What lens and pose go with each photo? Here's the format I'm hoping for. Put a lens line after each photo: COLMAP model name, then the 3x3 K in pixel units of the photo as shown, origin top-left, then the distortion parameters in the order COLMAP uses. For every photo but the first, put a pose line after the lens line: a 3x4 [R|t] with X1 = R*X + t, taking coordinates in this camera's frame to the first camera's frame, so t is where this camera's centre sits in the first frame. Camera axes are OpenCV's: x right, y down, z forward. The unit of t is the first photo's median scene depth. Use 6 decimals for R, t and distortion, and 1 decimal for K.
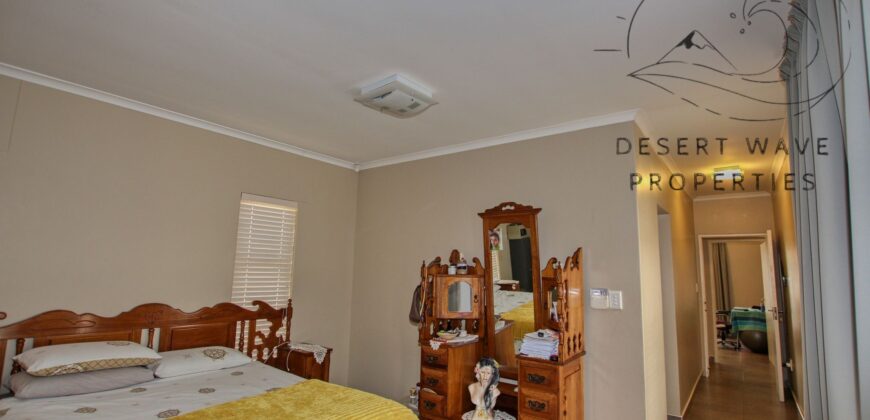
lens RADIAL K [[409.1, 0, 435.0], [0, 409.1, 210.0], [0, 0, 1]] dist [-0.027917, 0.001934]
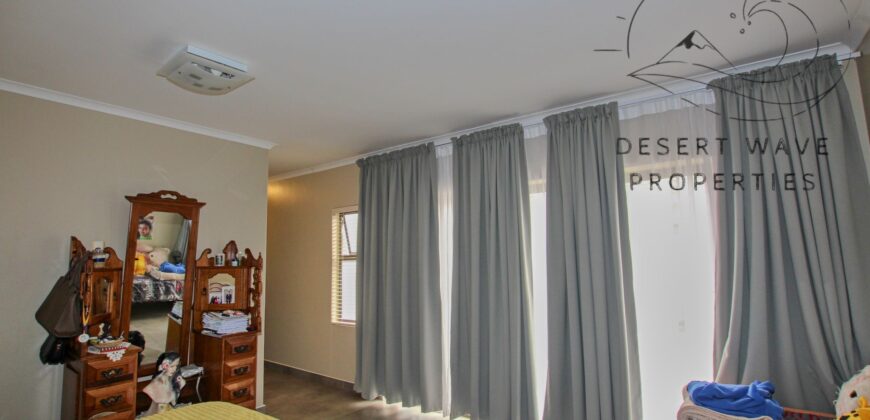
lens RADIAL K [[409.1, 0, 435.0], [0, 409.1, 210.0], [0, 0, 1]] dist [-0.027917, 0.001934]
pose [[-0.016277, 0.089328, 0.995869, -0.773531], [-0.131916, 0.987103, -0.090698, 0.029386], [-0.991127, -0.132847, -0.004284, 0.376141]]
